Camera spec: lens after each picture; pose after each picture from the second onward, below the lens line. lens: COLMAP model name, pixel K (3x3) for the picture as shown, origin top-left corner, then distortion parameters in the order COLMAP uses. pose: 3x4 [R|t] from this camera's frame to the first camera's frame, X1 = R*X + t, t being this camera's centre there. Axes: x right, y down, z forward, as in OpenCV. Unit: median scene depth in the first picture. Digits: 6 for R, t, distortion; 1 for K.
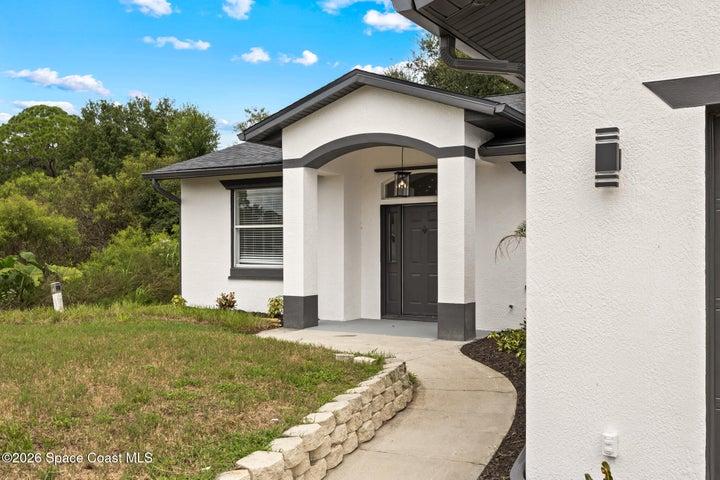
lens RADIAL K [[691.3, 0, 360.0], [0, 691.3, 240.0], [0, 0, 1]] dist [-0.000120, -0.004323]
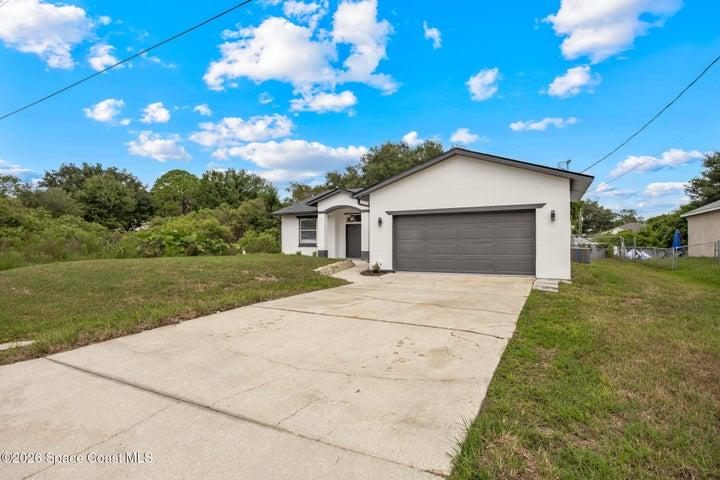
lens RADIAL K [[373.7, 0, 360.0], [0, 373.7, 240.0], [0, 0, 1]] dist [0.000448, 0.000052]
pose [[0.997001, 0.000400, 0.077386, -0.040993], [-0.001173, 0.999950, 0.009944, 0.008715], [-0.077379, -0.010005, 0.996952, -0.804572]]
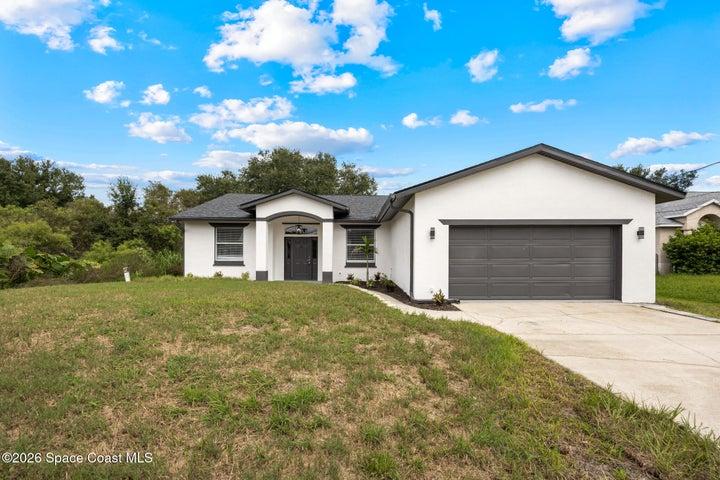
lens RADIAL K [[346.7, 0, 358.8], [0, 346.7, 255.0], [0, 0, 1]] dist [-0.000592, -0.000075]
pose [[0.846995, 0.013135, 0.531439, -0.422043], [-0.015102, 0.999886, -0.000643, 0.015009], [-0.531386, -0.007481, 0.847096, -0.254423]]
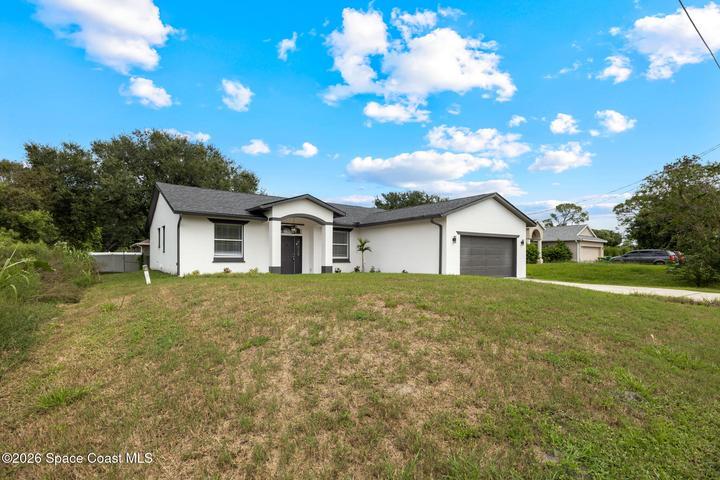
lens RADIAL K [[346.7, 0, 358.8], [0, 346.7, 255.0], [0, 0, 1]] dist [-0.000592, -0.000075]
pose [[0.380951, 0.012427, 0.924512, -1.131058], [-0.018295, 0.999815, -0.005900, 0.032097], [-0.924414, -0.014666, 0.381108, 0.136619]]
